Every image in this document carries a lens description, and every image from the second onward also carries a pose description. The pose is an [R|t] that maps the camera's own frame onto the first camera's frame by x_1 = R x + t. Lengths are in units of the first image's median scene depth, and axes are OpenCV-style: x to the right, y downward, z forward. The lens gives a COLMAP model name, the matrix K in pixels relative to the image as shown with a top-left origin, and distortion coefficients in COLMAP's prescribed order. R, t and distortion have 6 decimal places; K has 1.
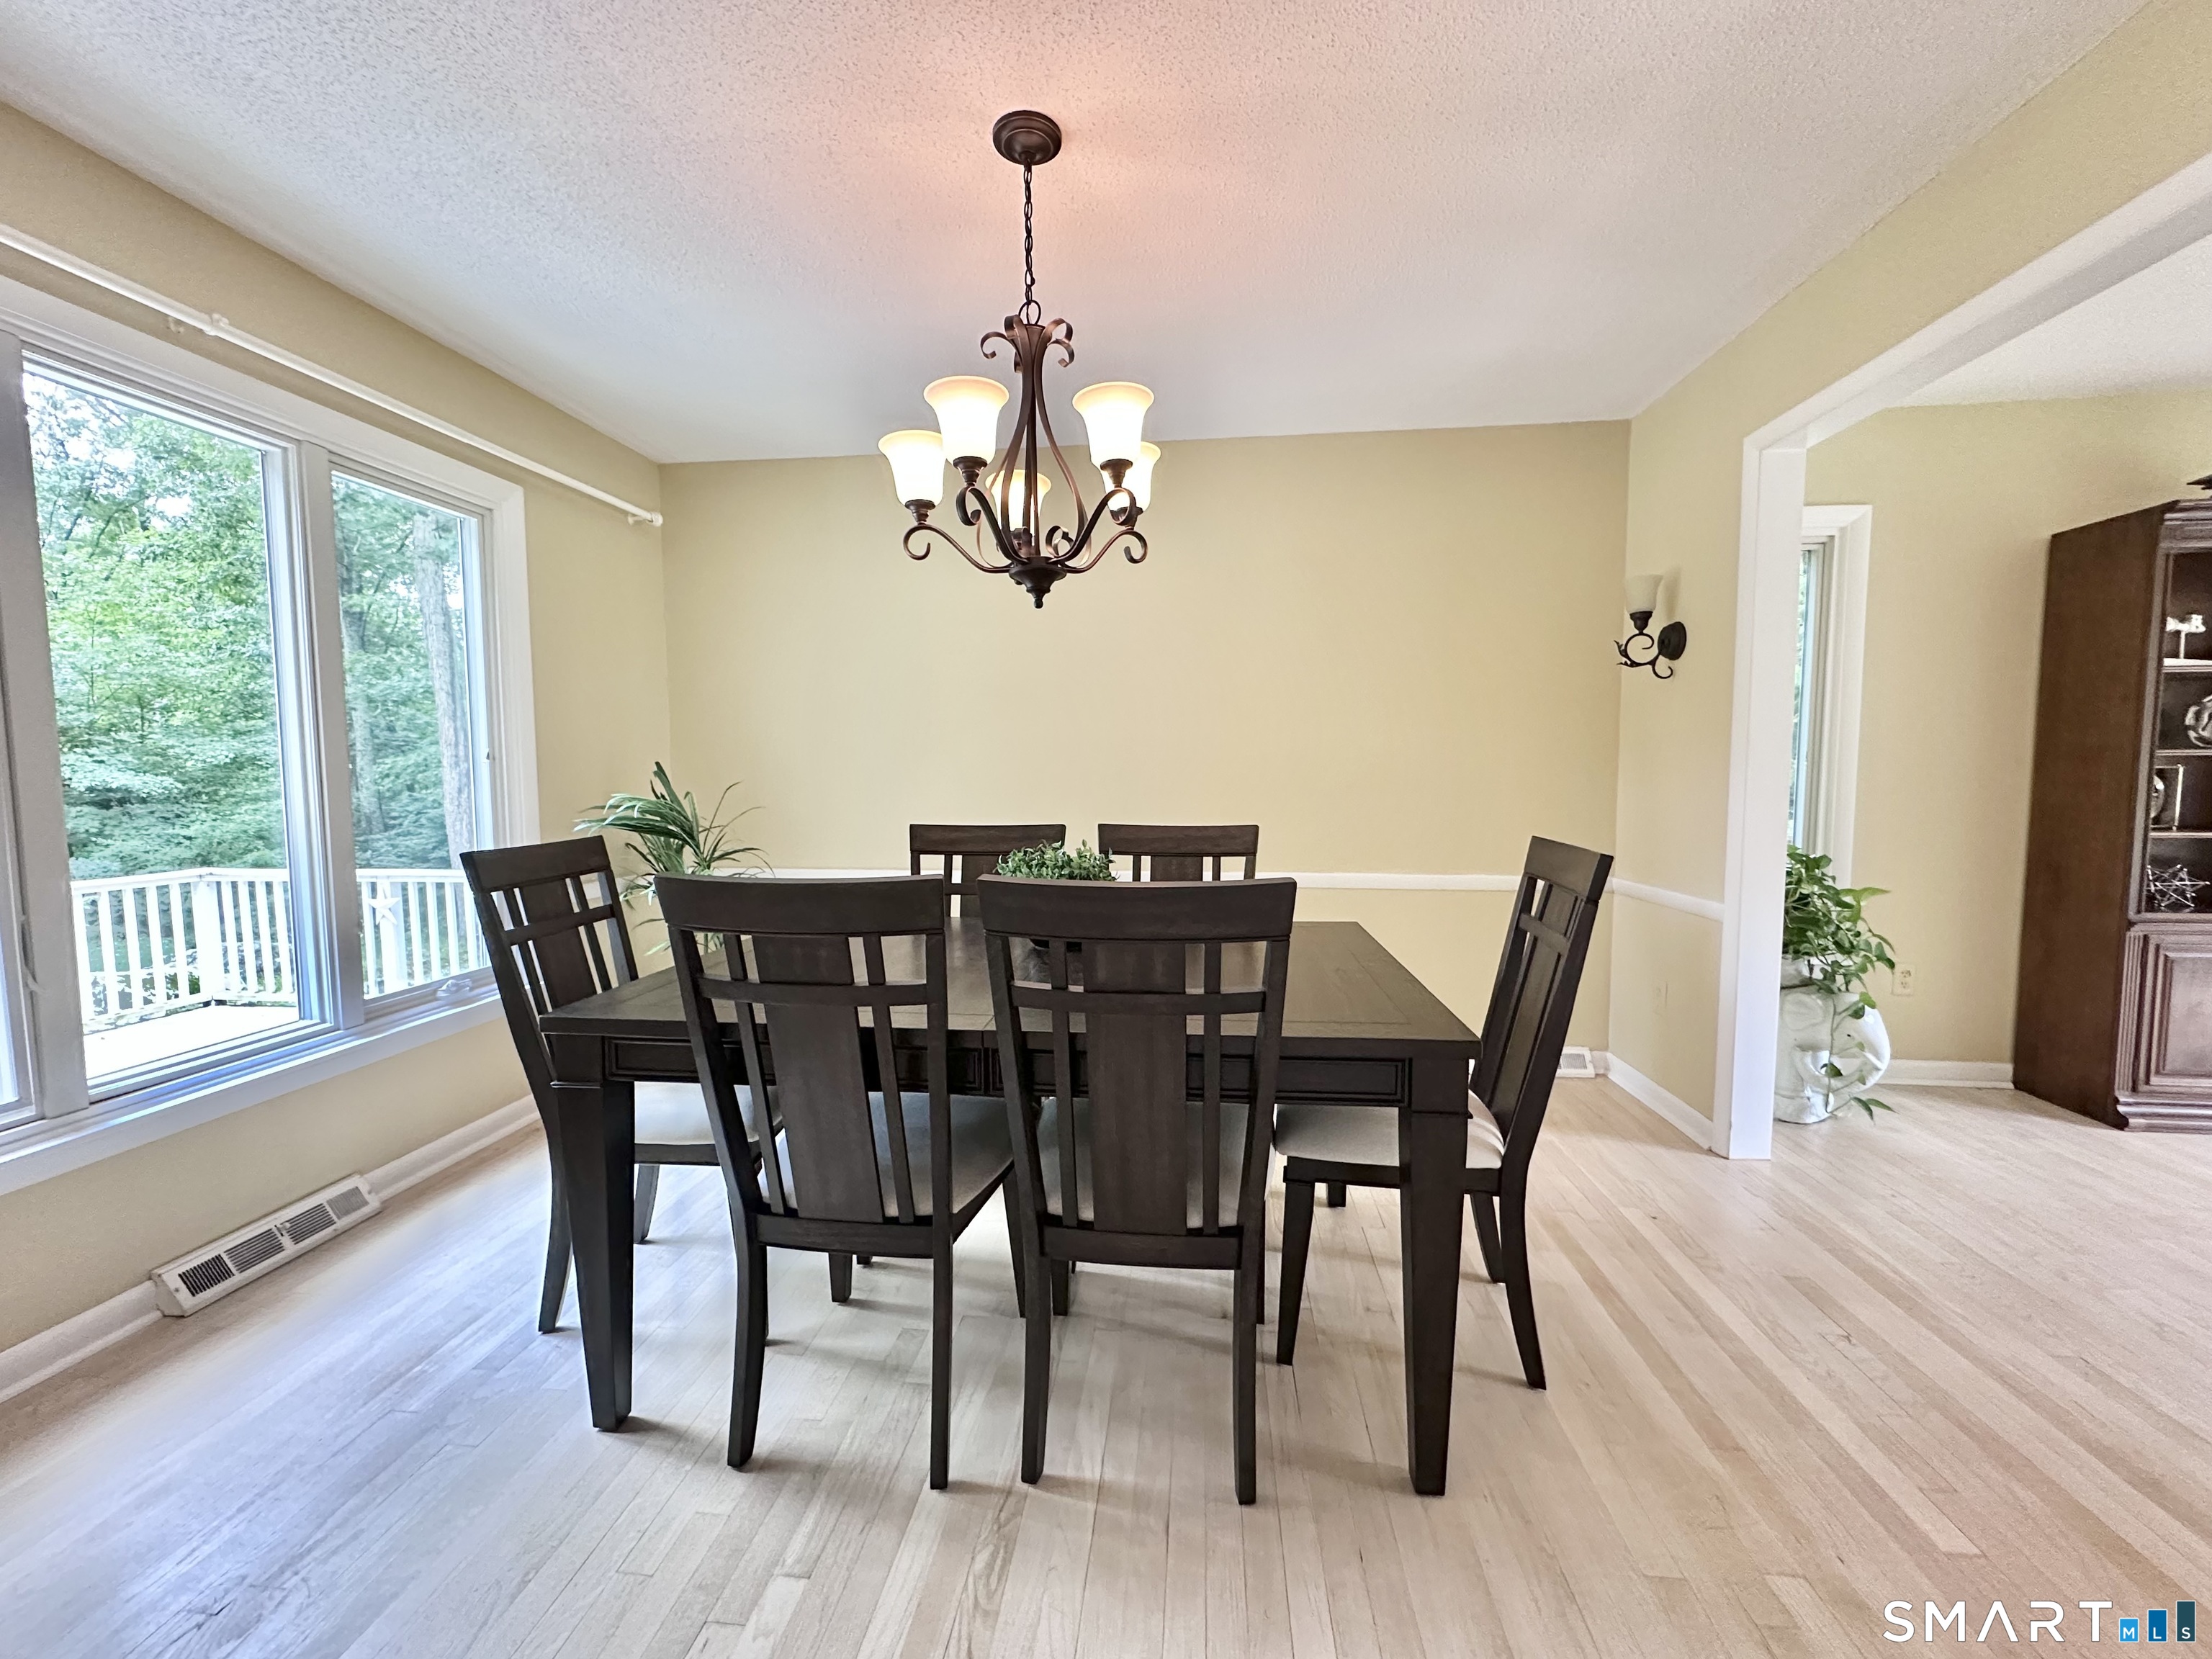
lens RADIAL K [[880.6, 0, 1105.2], [0, 880.6, 835.8], [0, 0, 1]] dist [-0.003151, 0.000142]
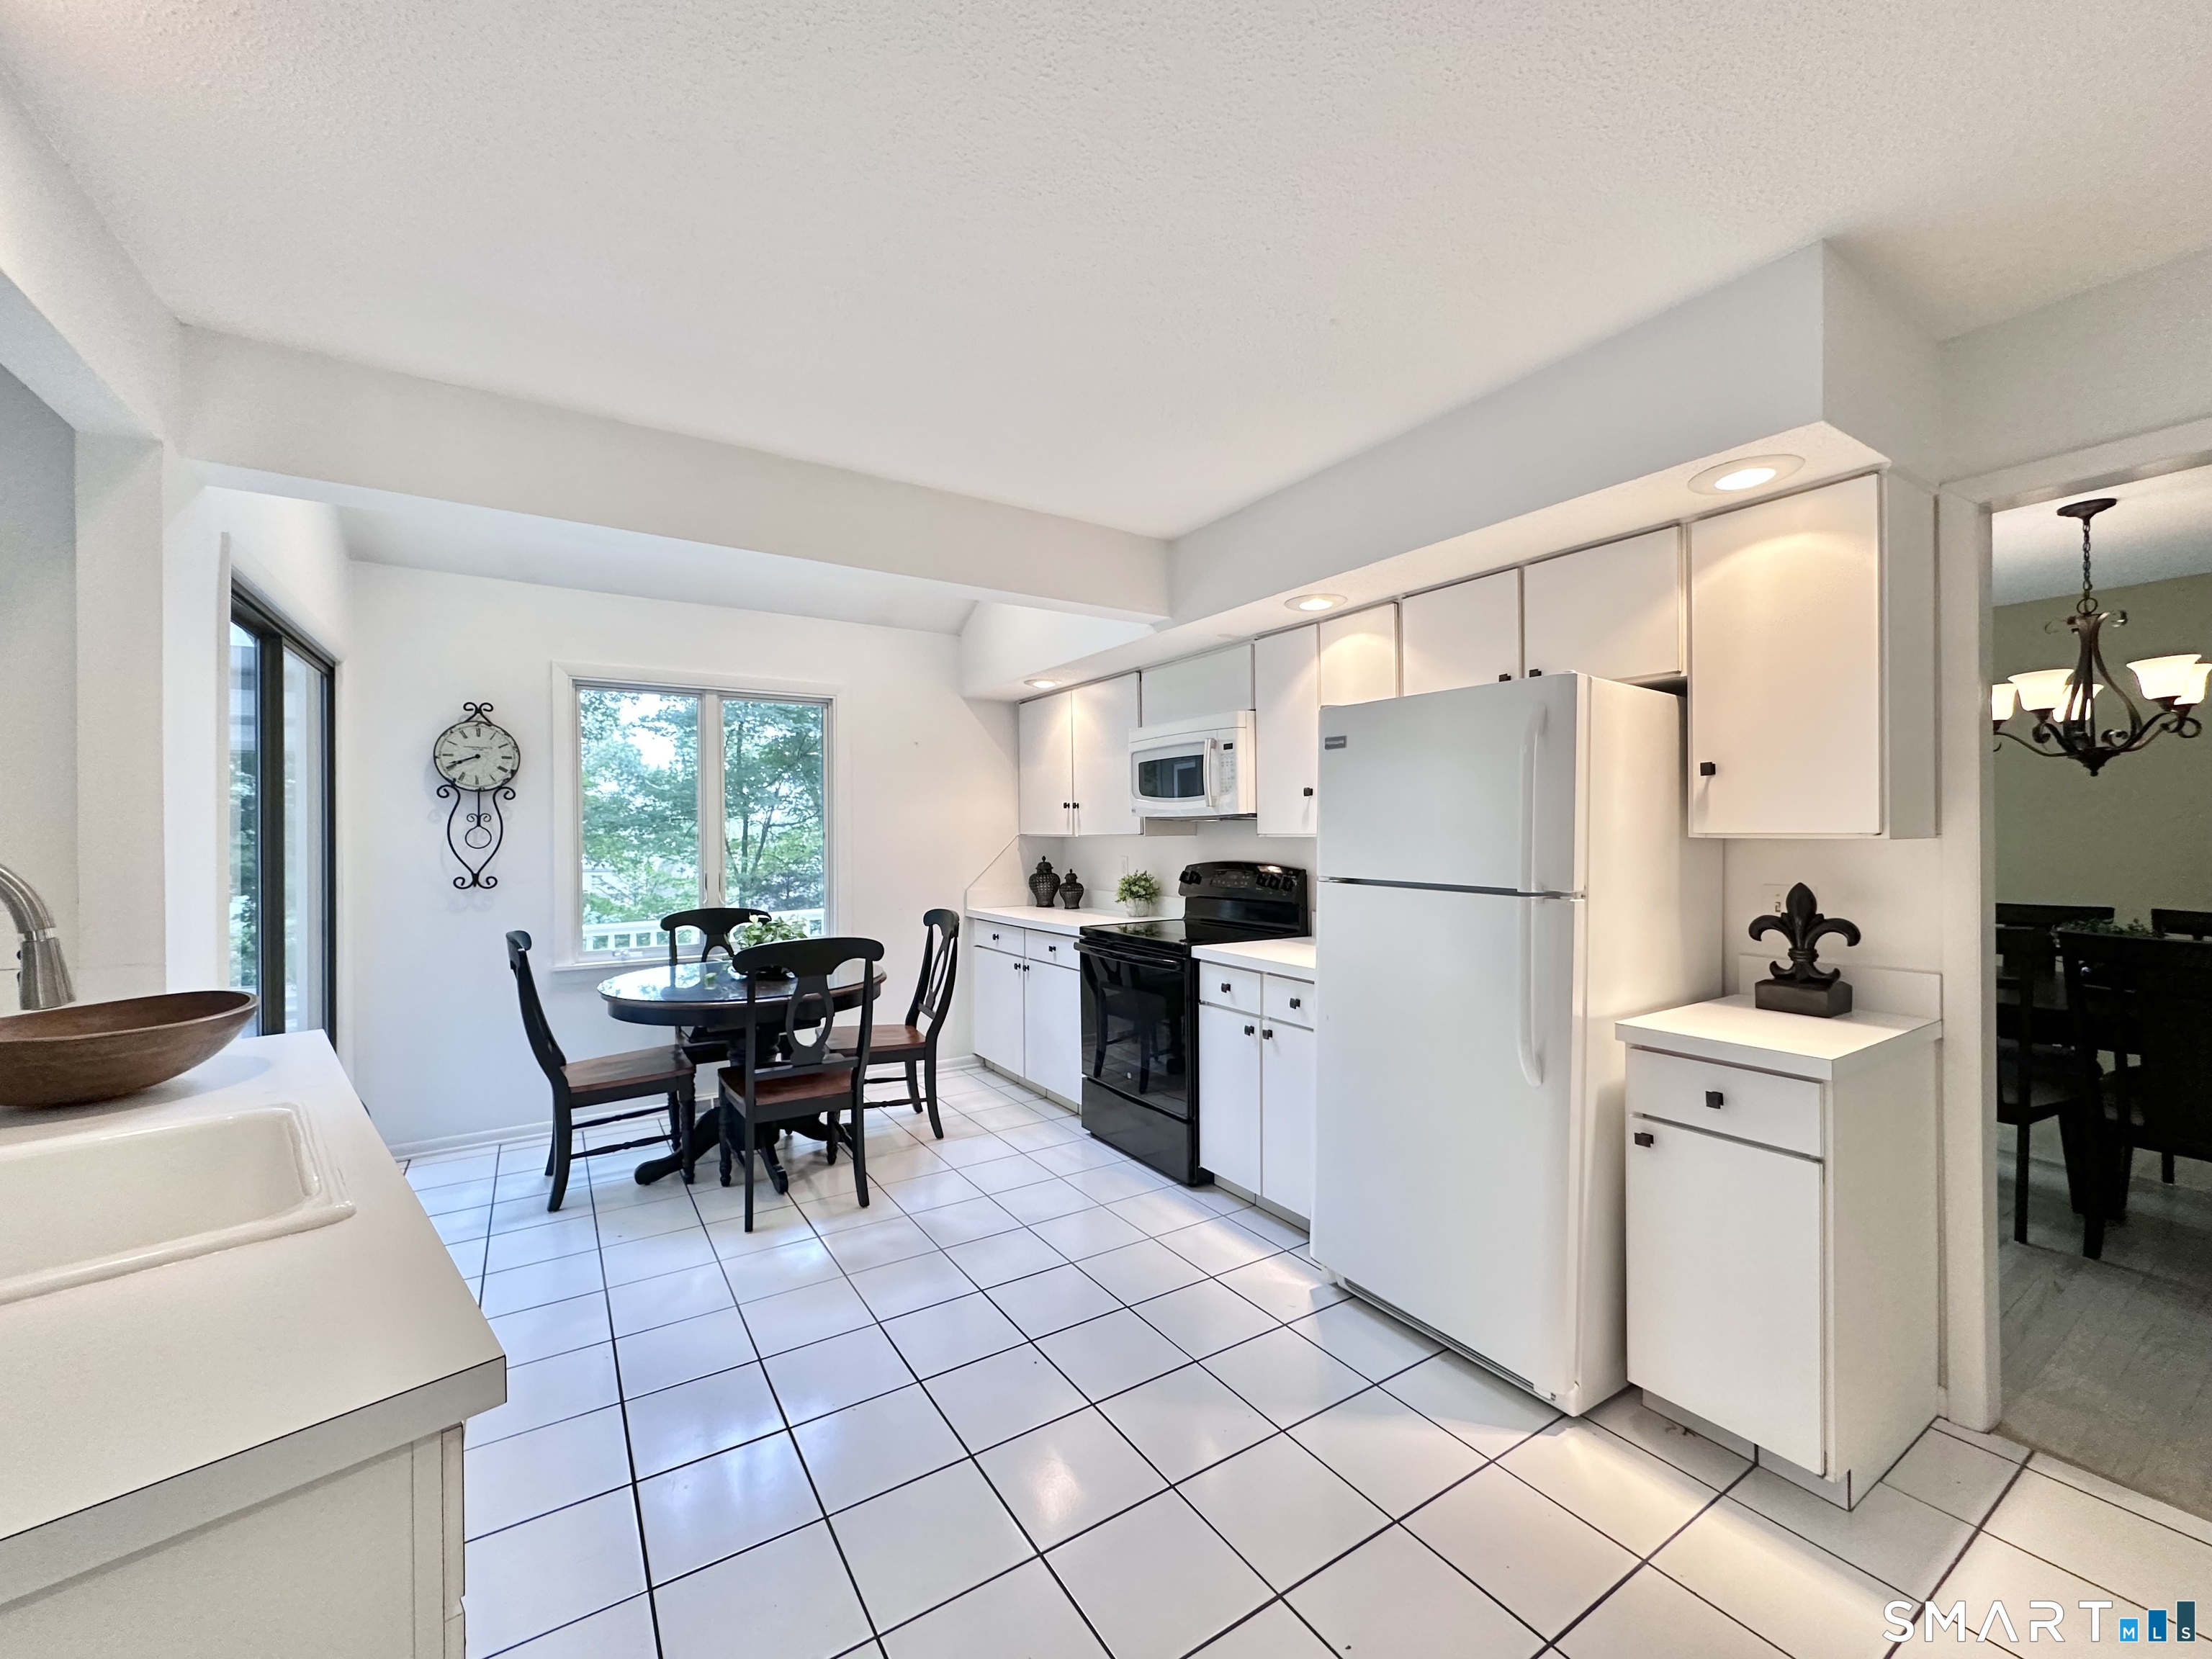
lens RADIAL K [[880.6, 0, 1105.2], [0, 880.6, 833.0], [0, 0, 1]] dist [-0.003151, 0.000142]
pose [[0.631290, 0.000191, -0.775547, 0.030445], [-0.052353, 0.997729, -0.042369, 0.016594], [0.773778, 0.067349, 0.629867, -1.502228]]
